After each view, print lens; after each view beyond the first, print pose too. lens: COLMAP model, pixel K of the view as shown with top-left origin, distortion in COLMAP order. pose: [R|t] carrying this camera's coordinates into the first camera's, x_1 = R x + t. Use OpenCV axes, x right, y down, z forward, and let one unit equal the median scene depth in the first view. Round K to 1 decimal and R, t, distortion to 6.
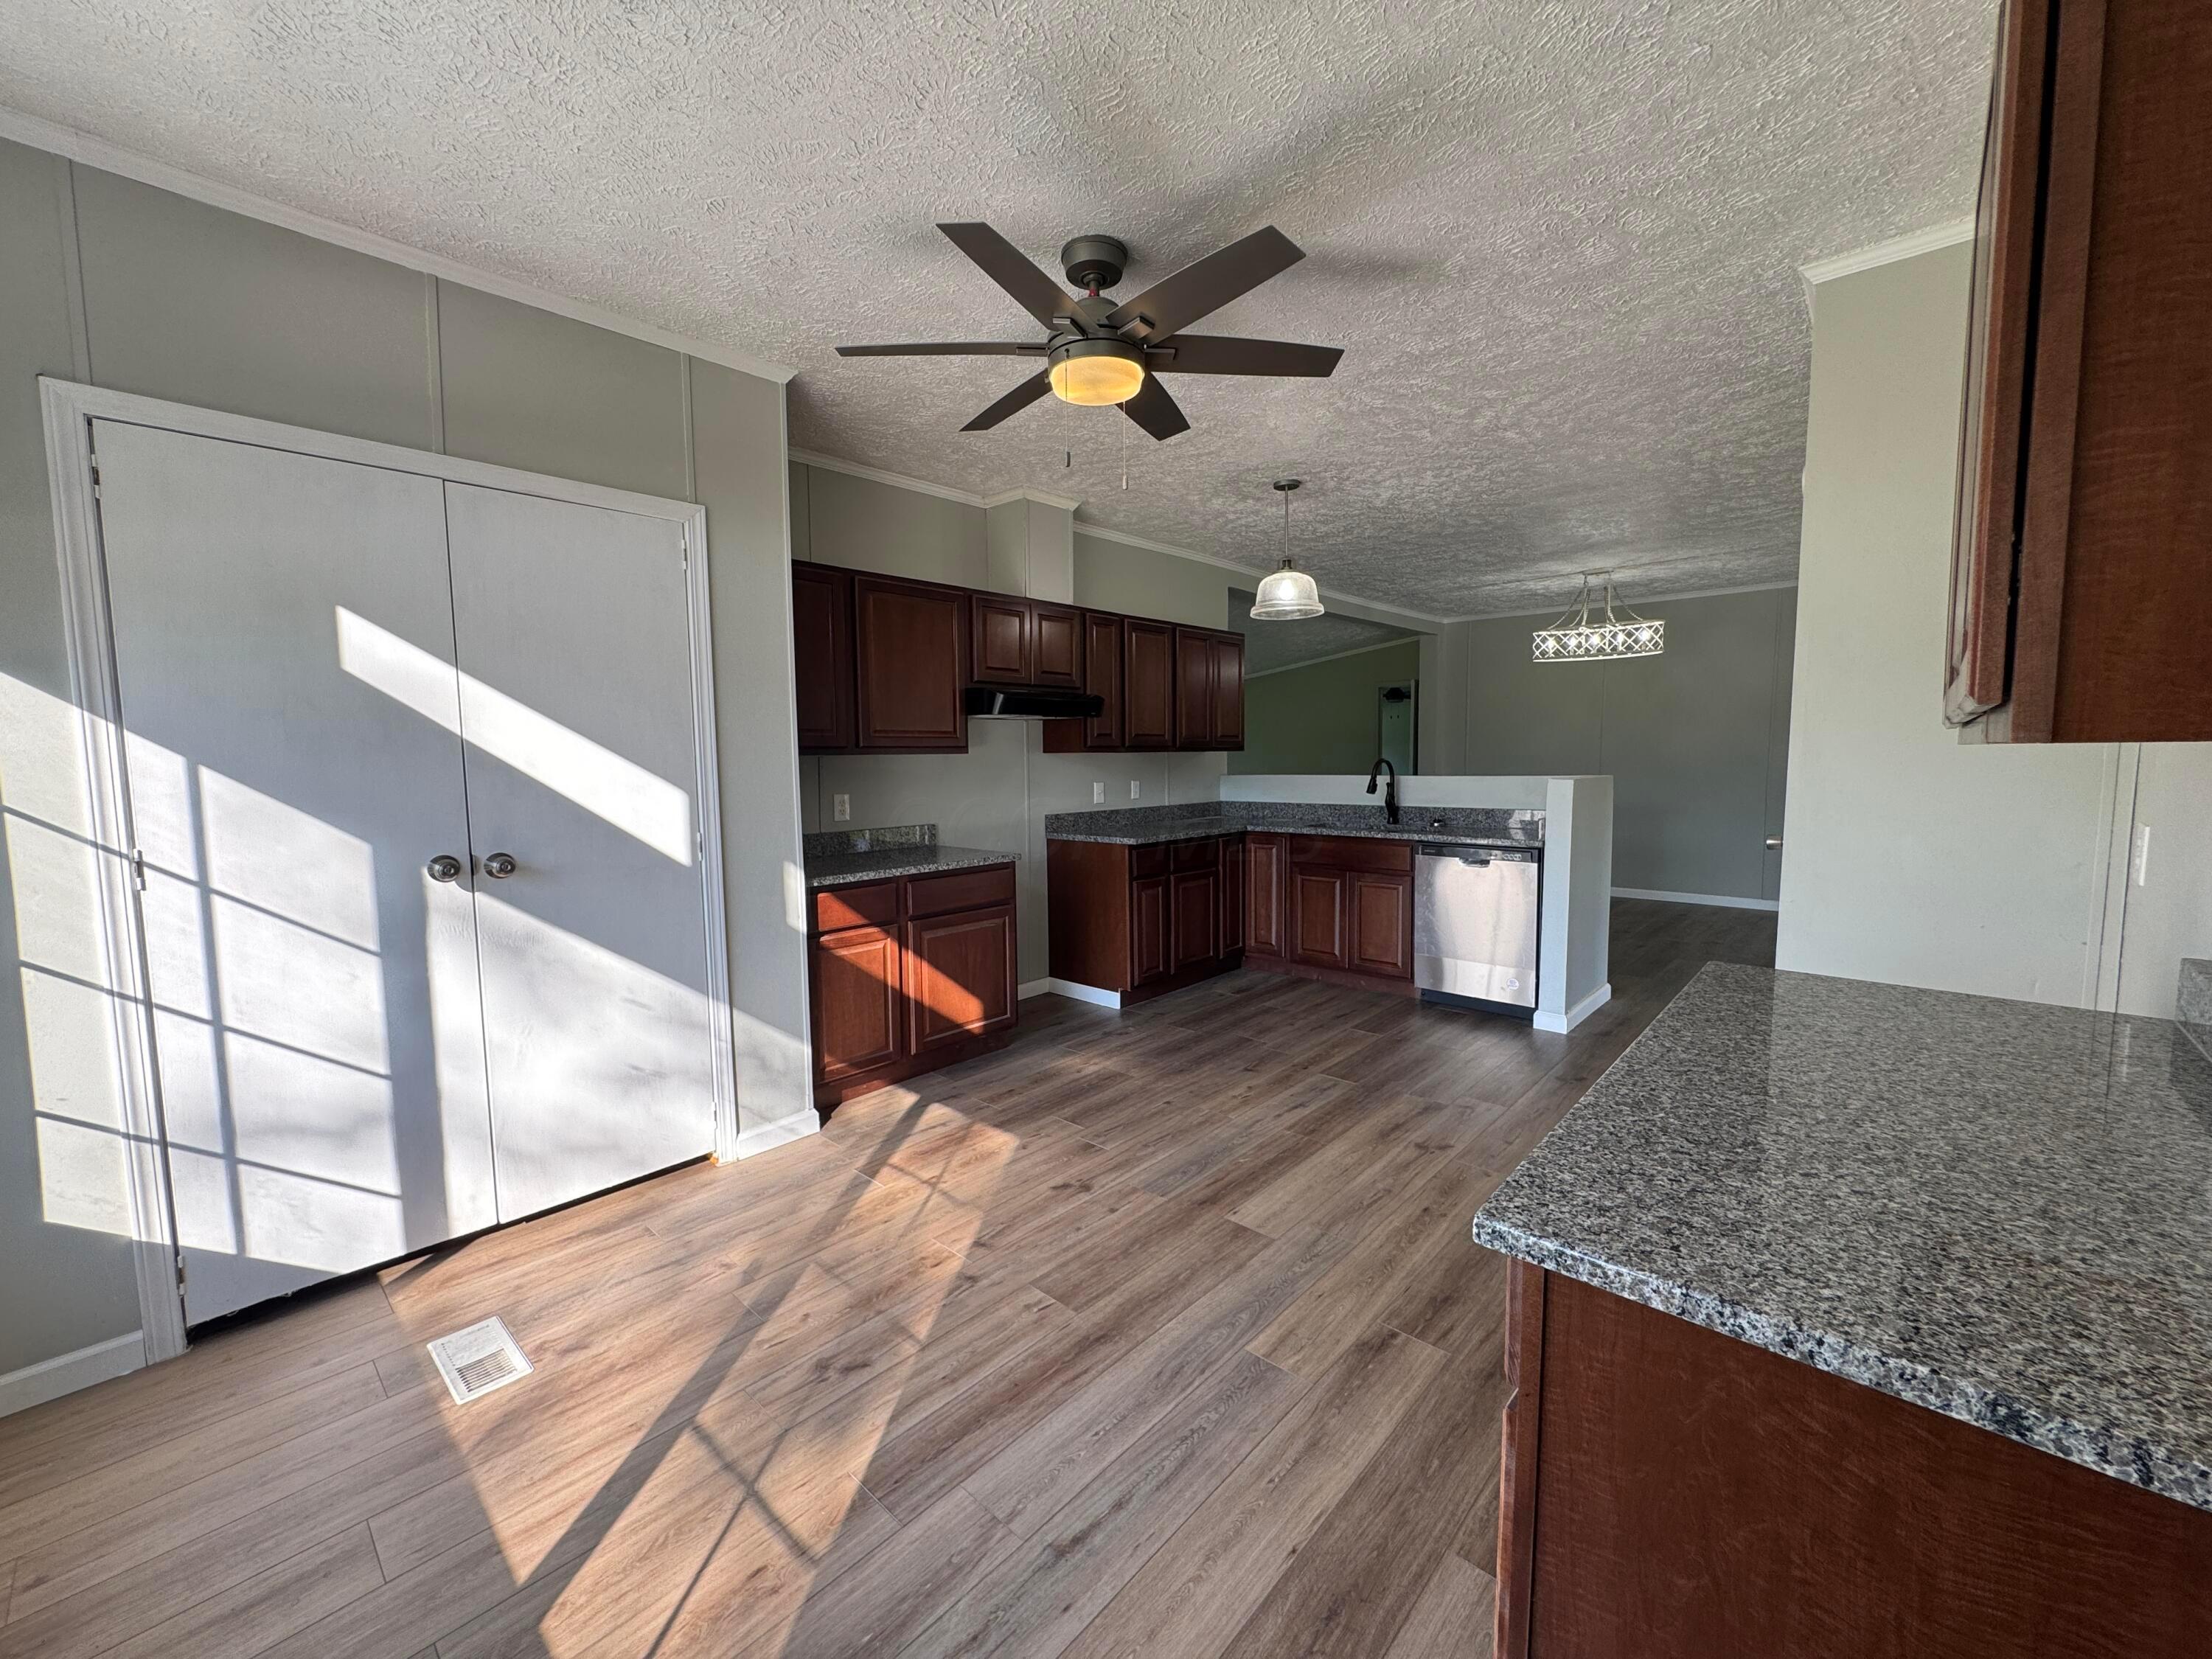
lens RADIAL K [[882.7, 0, 1106.1], [0, 882.7, 824.6], [0, 0, 1]] dist [-0.002293, 0.000236]
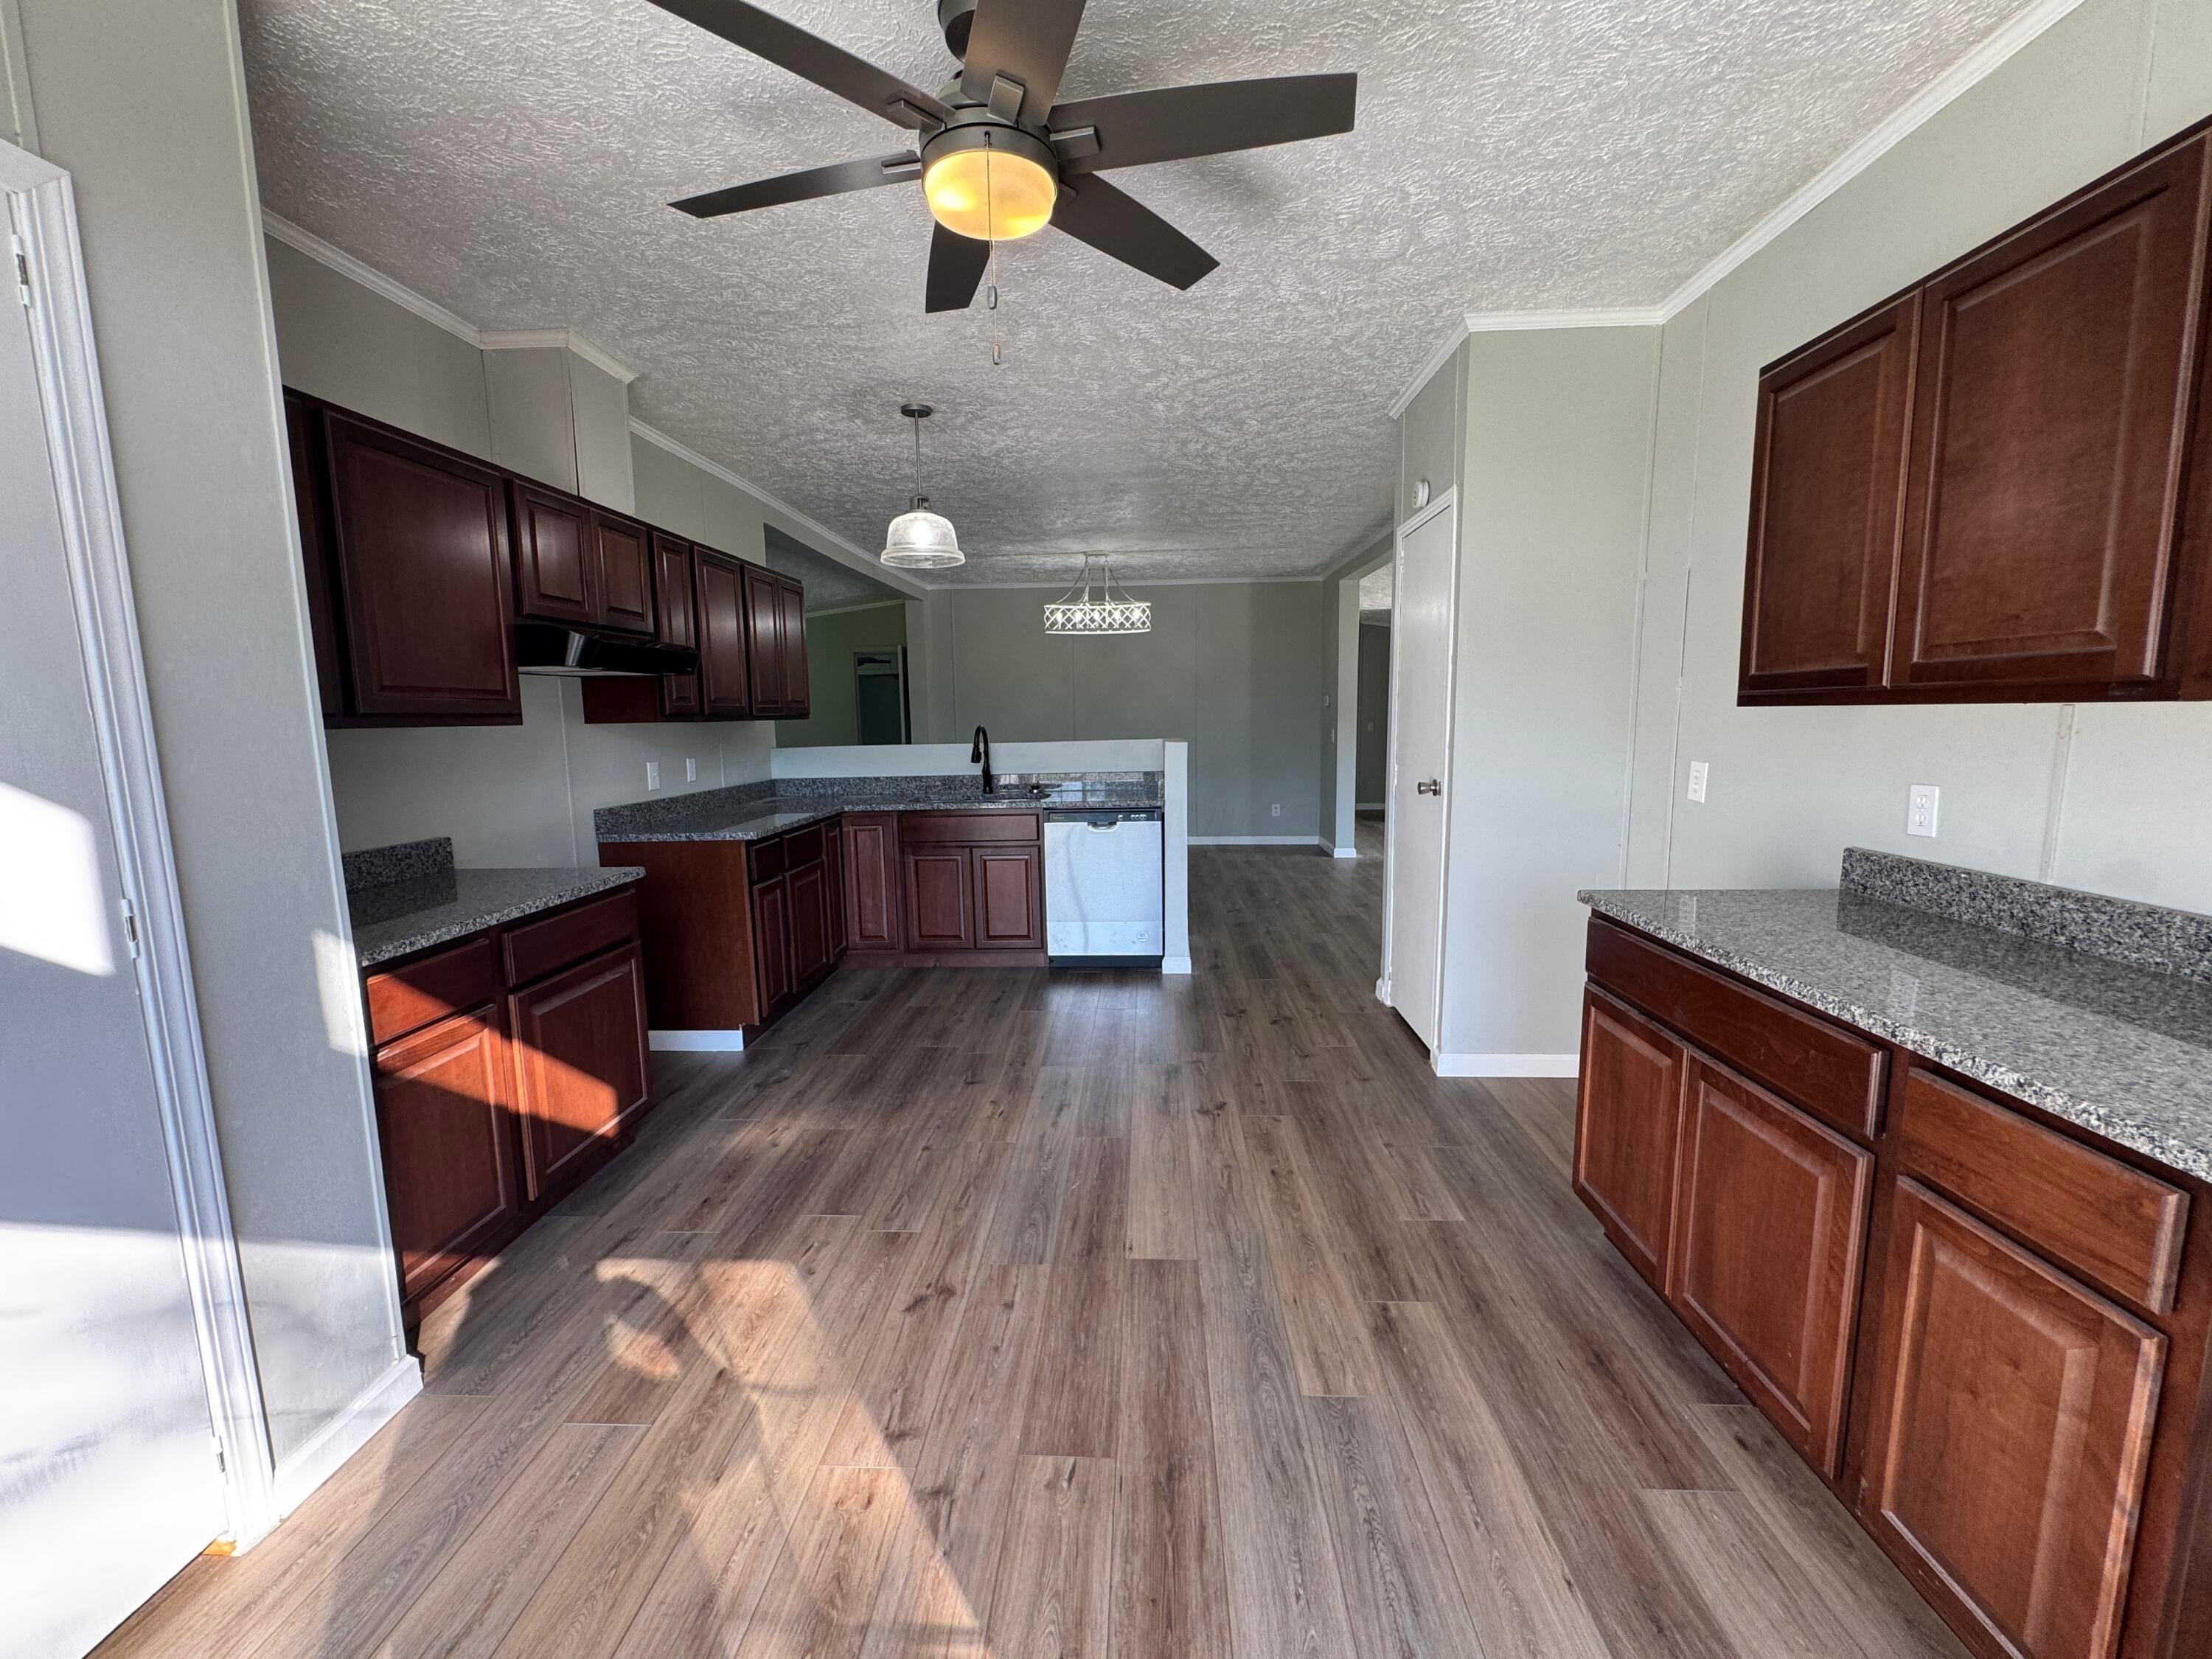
lens RADIAL K [[882.7, 0, 1106.1], [0, 882.7, 824.6], [0, 0, 1]] dist [-0.002293, 0.000236]
pose [[0.769600, -0.082472, 0.633178, -0.246605], [0.060241, 0.996579, 0.056585, -0.017566], [-0.635679, -0.005405, 0.771935, 0.218707]]
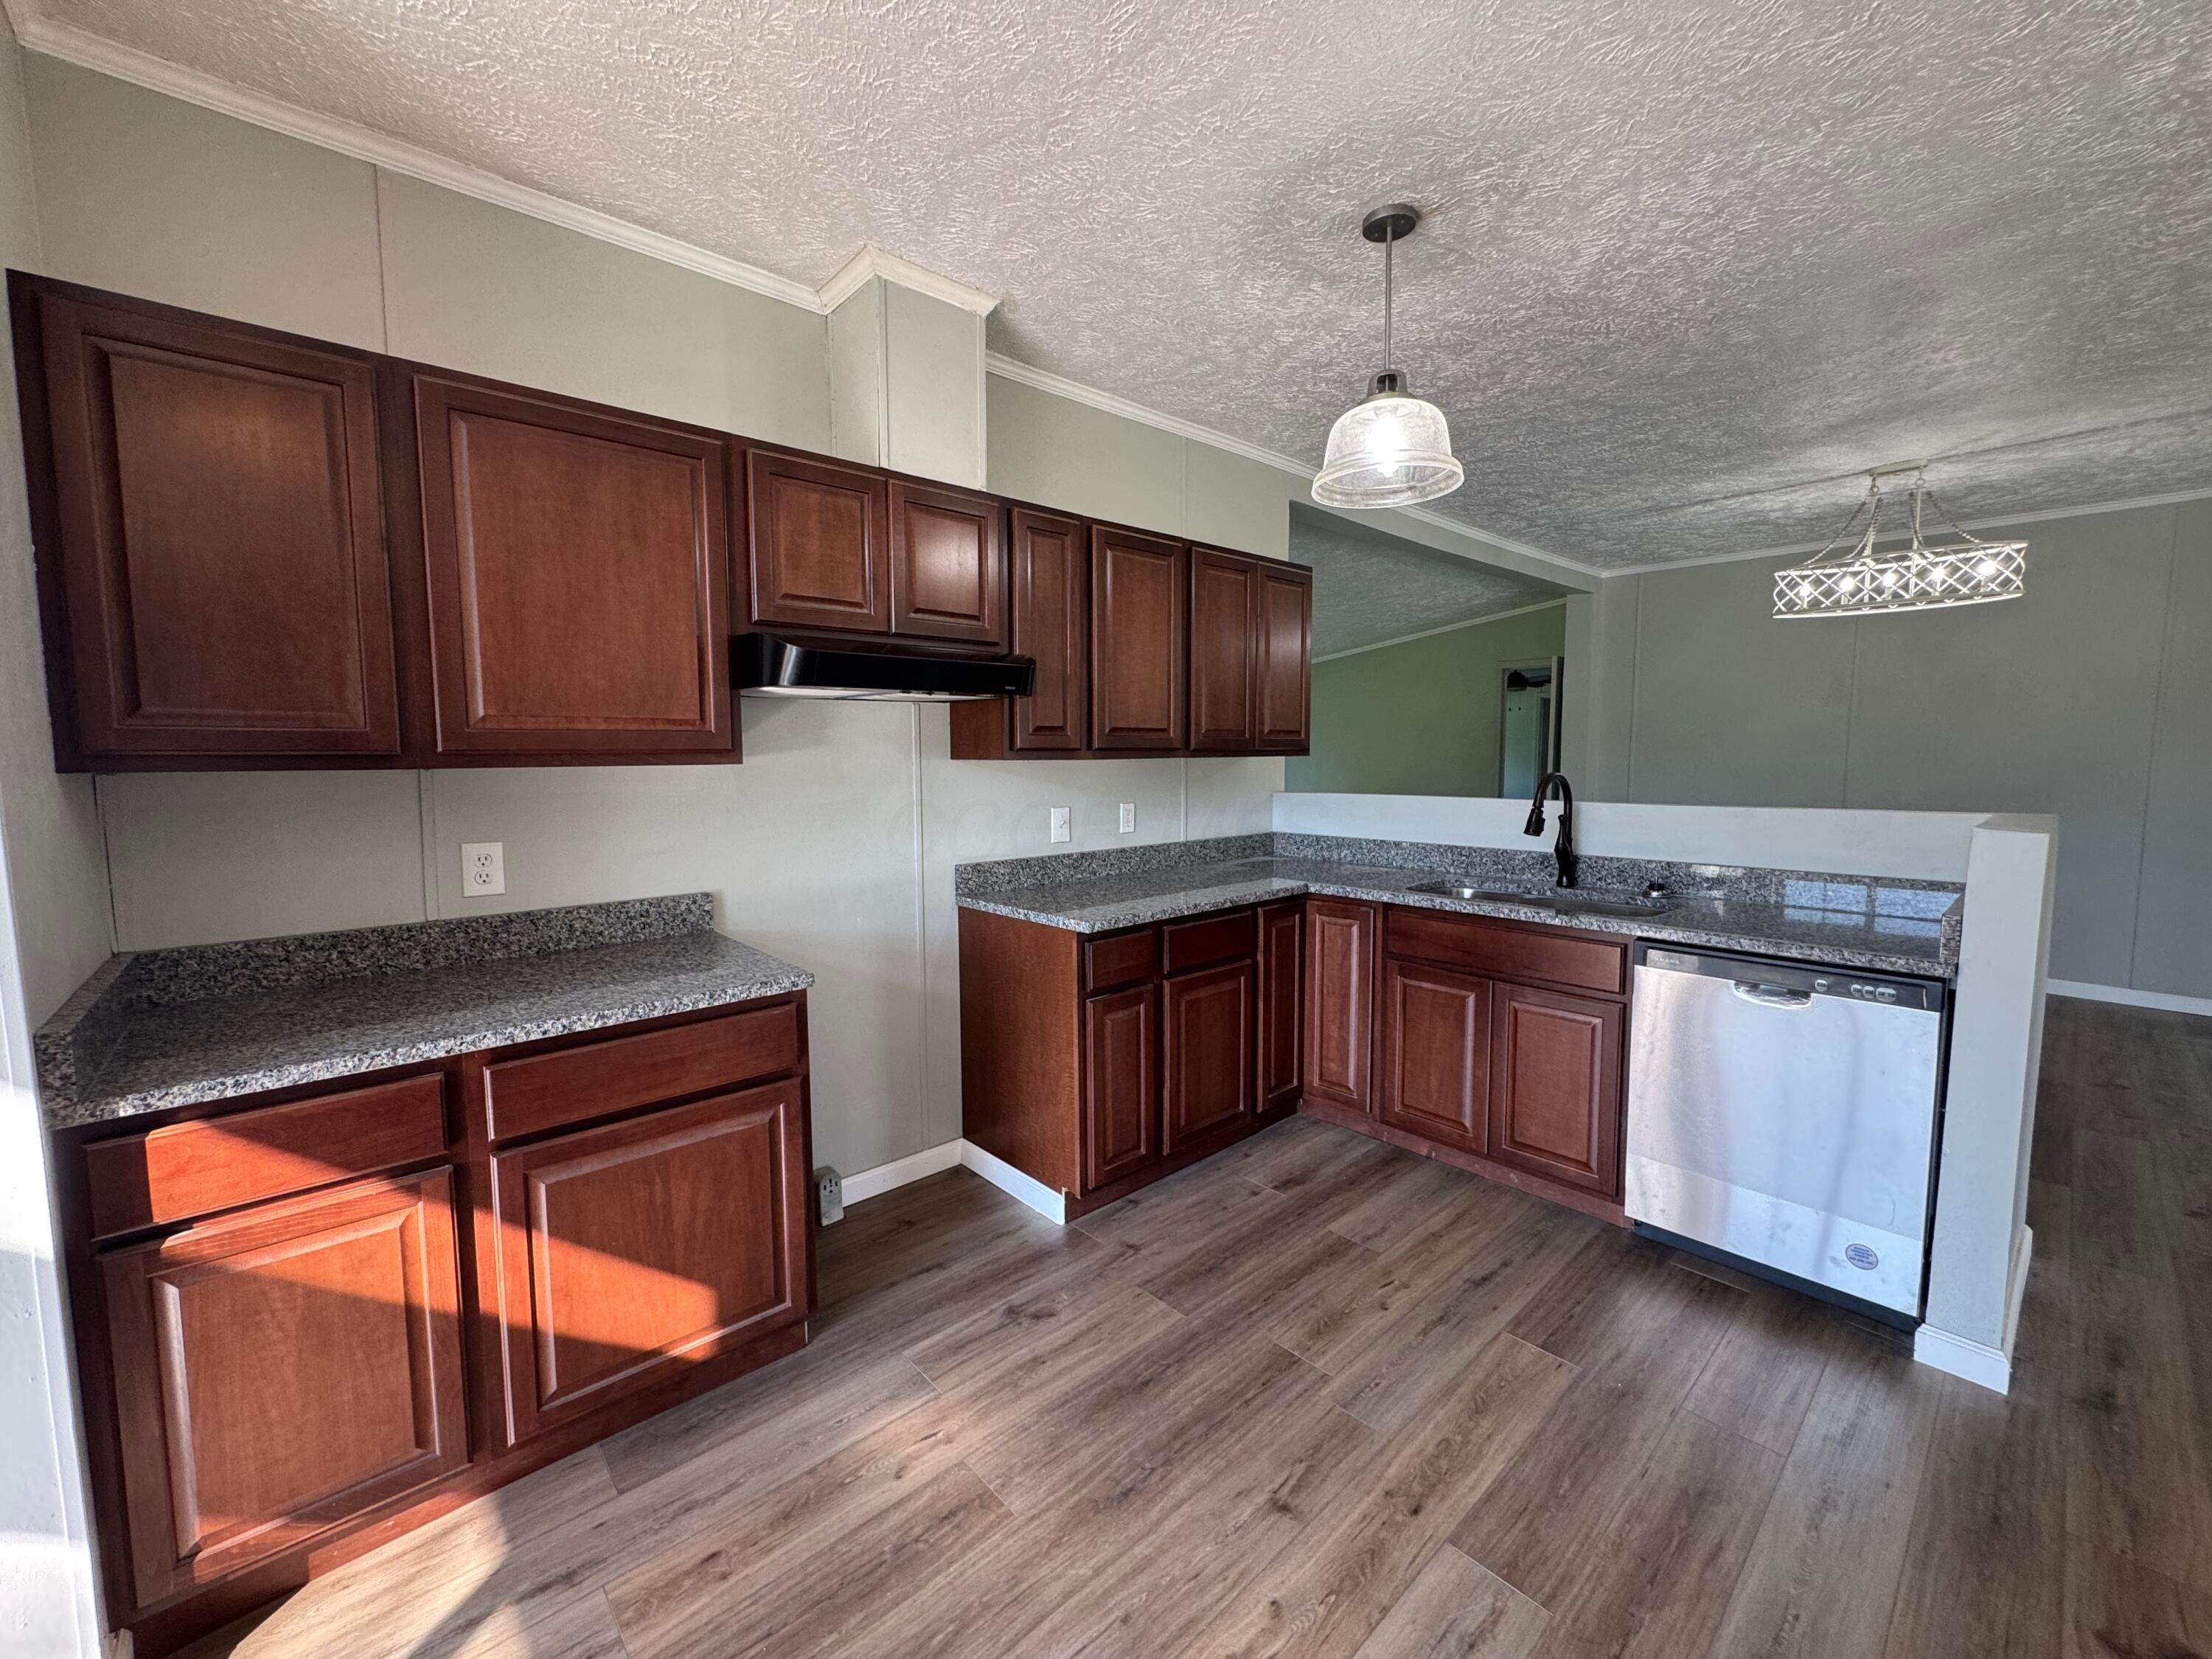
lens RADIAL K [[882.7, 0, 1106.1], [0, 882.7, 824.6], [0, 0, 1]] dist [-0.002293, 0.000236]
pose [[0.995536, 0.014251, -0.093299, 0.102451], [-0.013765, 0.999888, 0.005842, -0.051664], [0.093372, -0.004532, 0.995621, 0.516768]]
